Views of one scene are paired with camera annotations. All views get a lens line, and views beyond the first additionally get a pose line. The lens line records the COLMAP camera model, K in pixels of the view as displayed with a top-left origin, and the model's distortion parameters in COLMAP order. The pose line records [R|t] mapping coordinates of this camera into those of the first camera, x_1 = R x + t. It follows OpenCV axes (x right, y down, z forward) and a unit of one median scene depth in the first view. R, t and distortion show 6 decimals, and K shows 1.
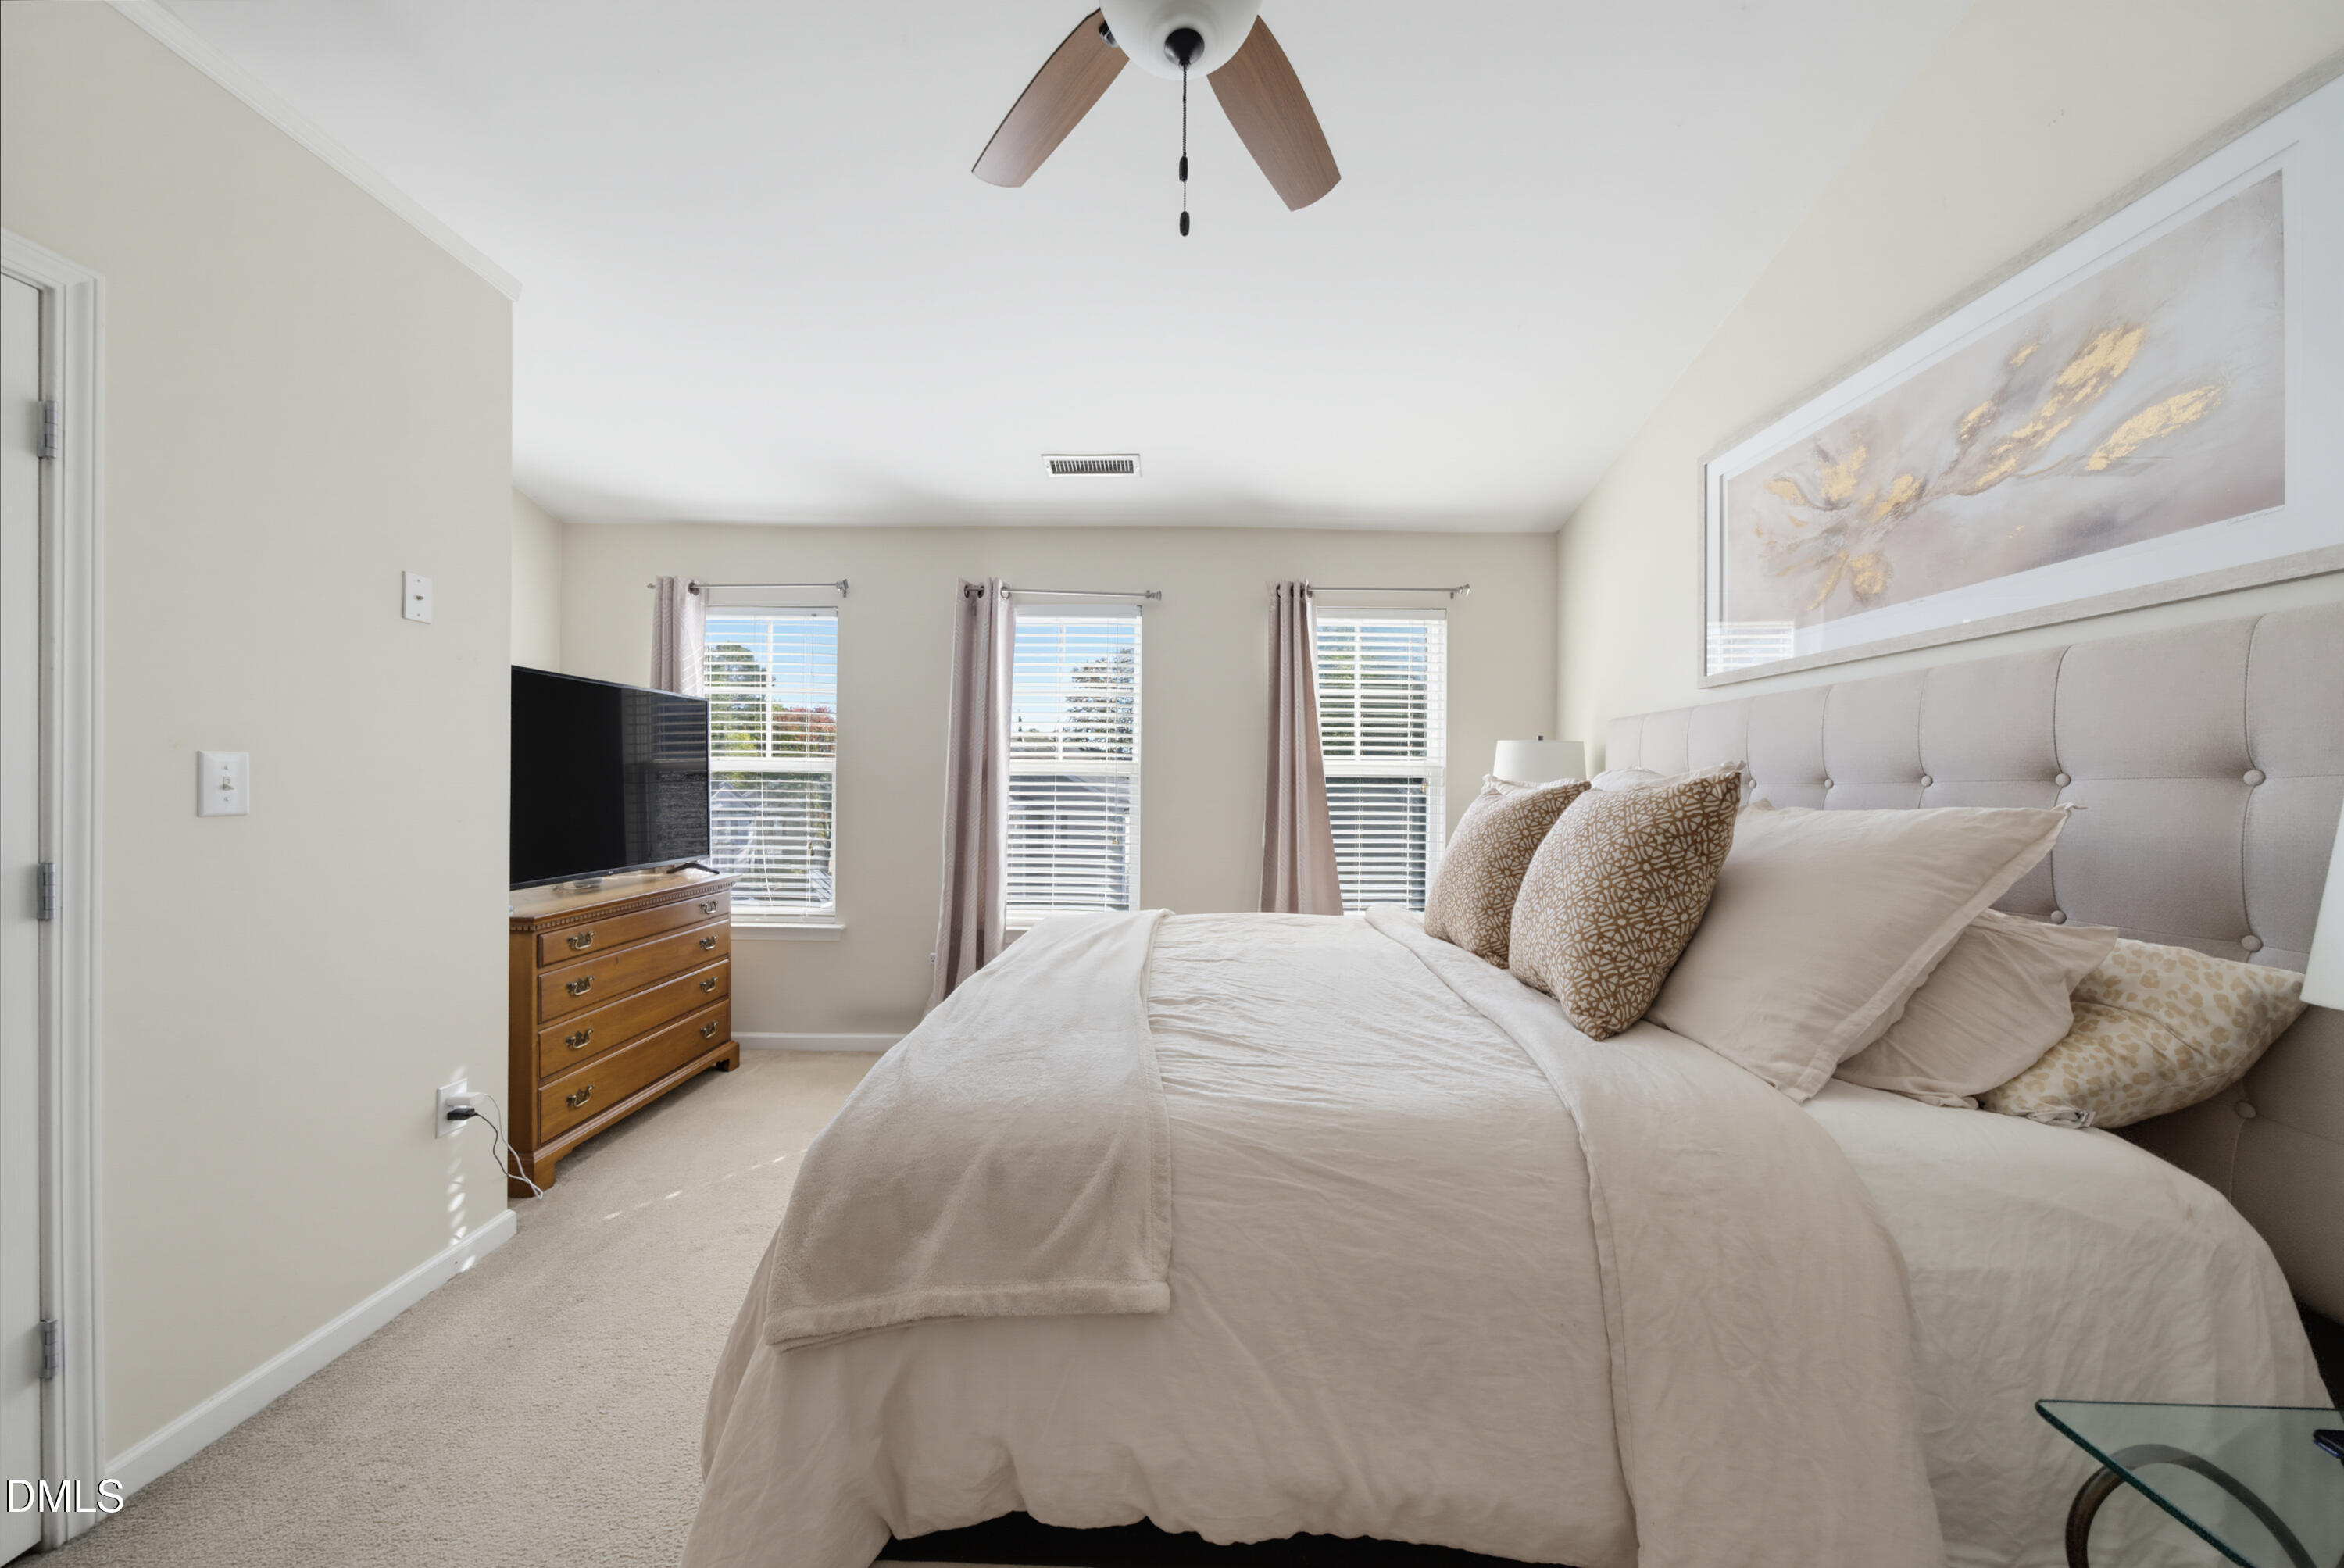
lens RADIAL K [[799.2, 0, 1175.9], [0, 799.2, 786.9], [0, 0, 1]] dist [-0.000199, 0.000463]
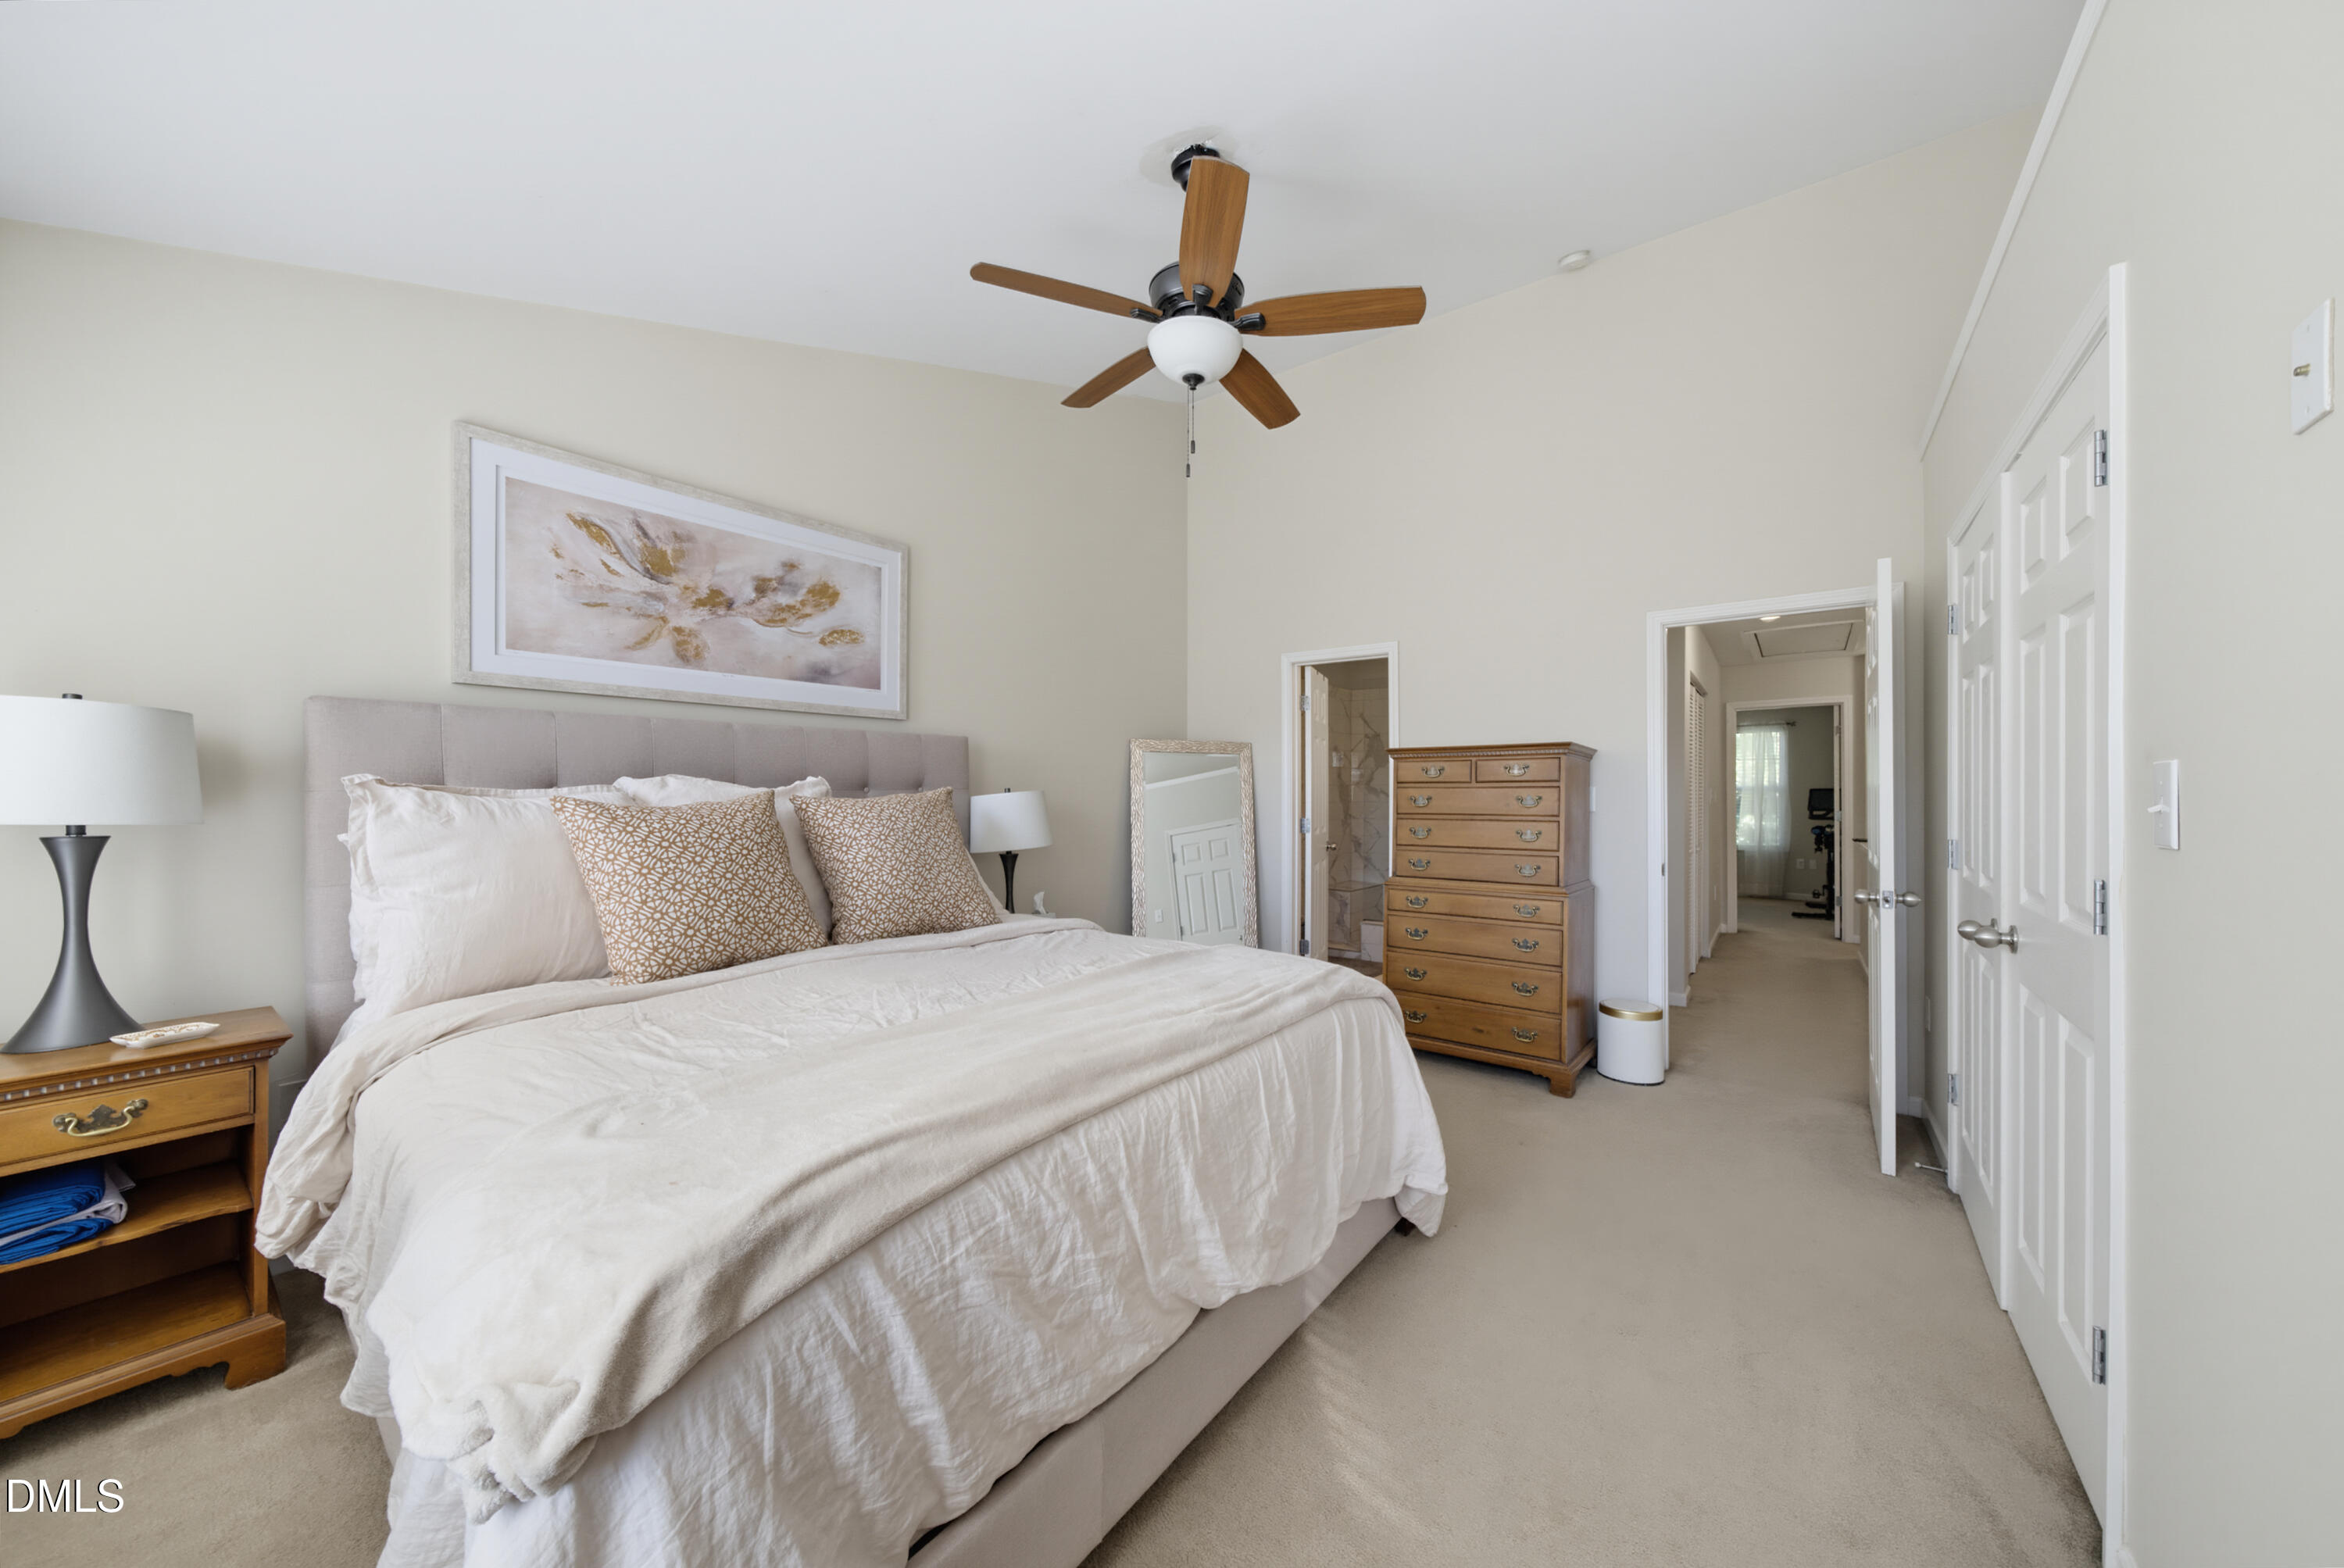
lens RADIAL K [[817.8, 0, 1168.7], [0, 817.8, 795.3], [0, 0, 1]] dist [-0.004852, 0.000356]
pose [[-0.782409, -0.009360, 0.622695, -0.843938], [-0.007224, 0.999956, 0.005953, -0.011100], [-0.622723, 0.000160, -0.782442, 1.914567]]
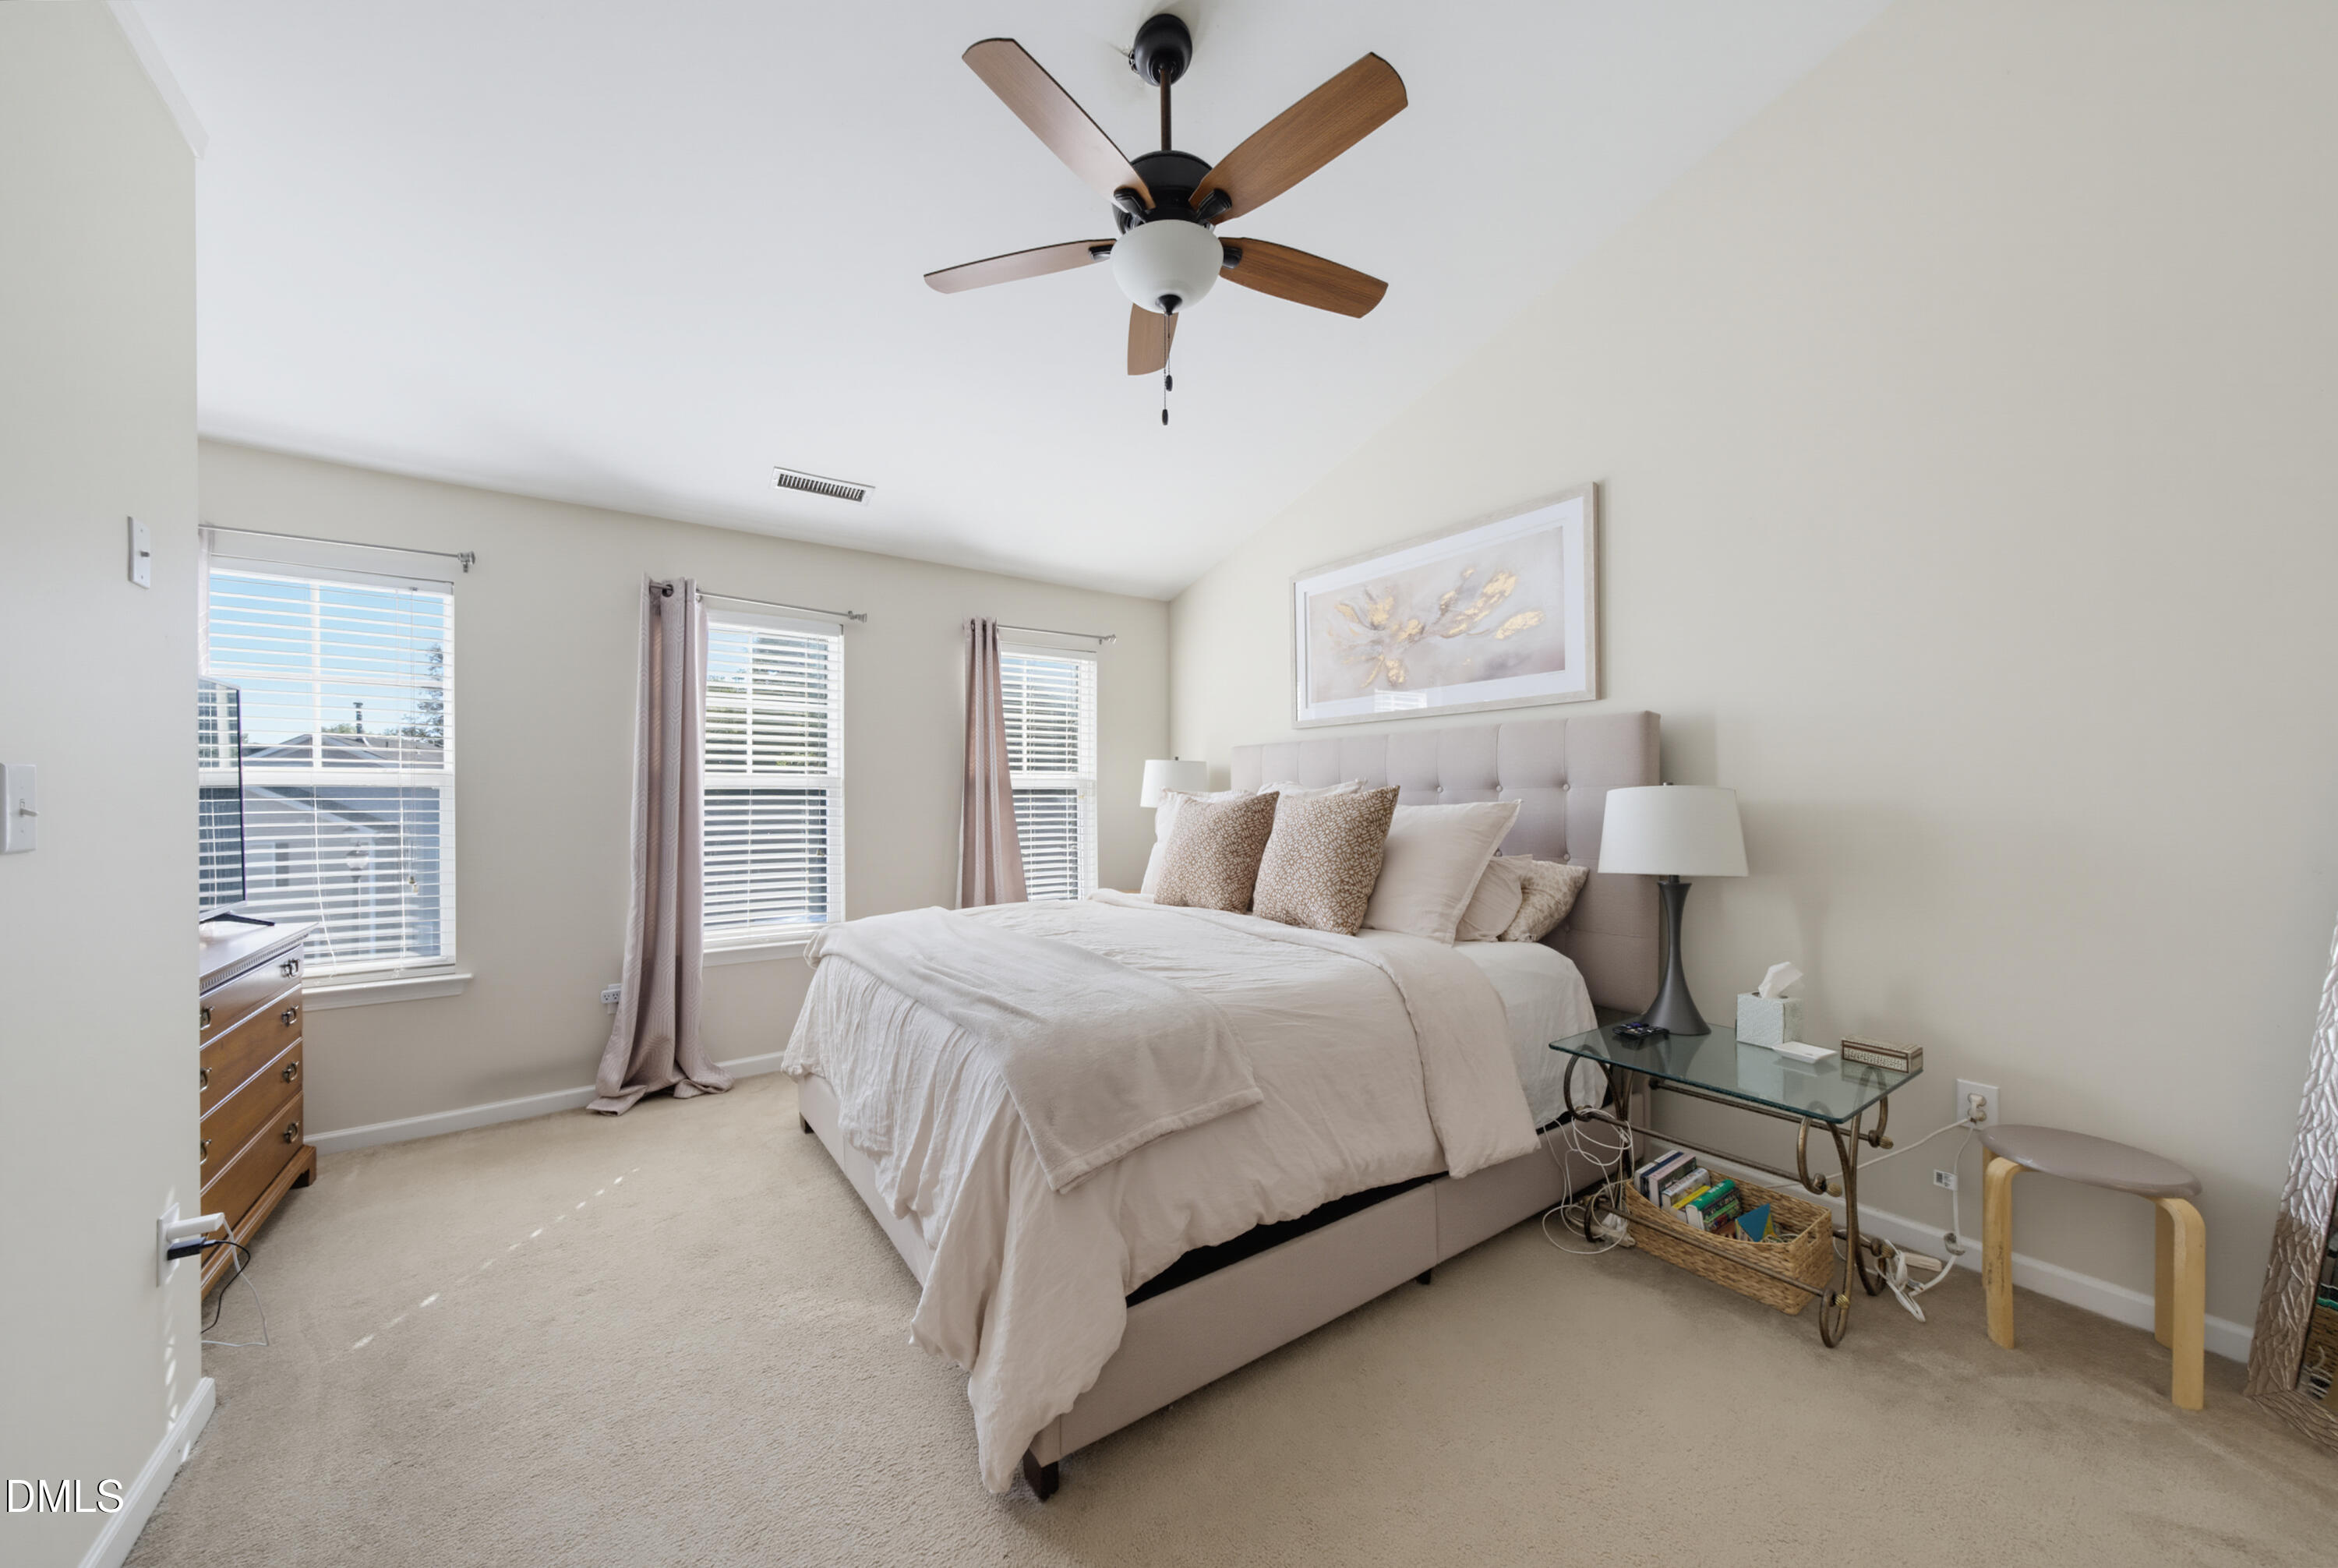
lens RADIAL K [[805.8, 0, 1168.7], [0, 805.8, 799.1], [0, 0, 1]] dist [-0.007778, 0.000308]
pose [[0.810413, -0.013848, 0.585695, -0.683153], [0.012791, 0.999901, 0.005943, -0.004004], [-0.585719, 0.002676, 0.810510, -0.163765]]
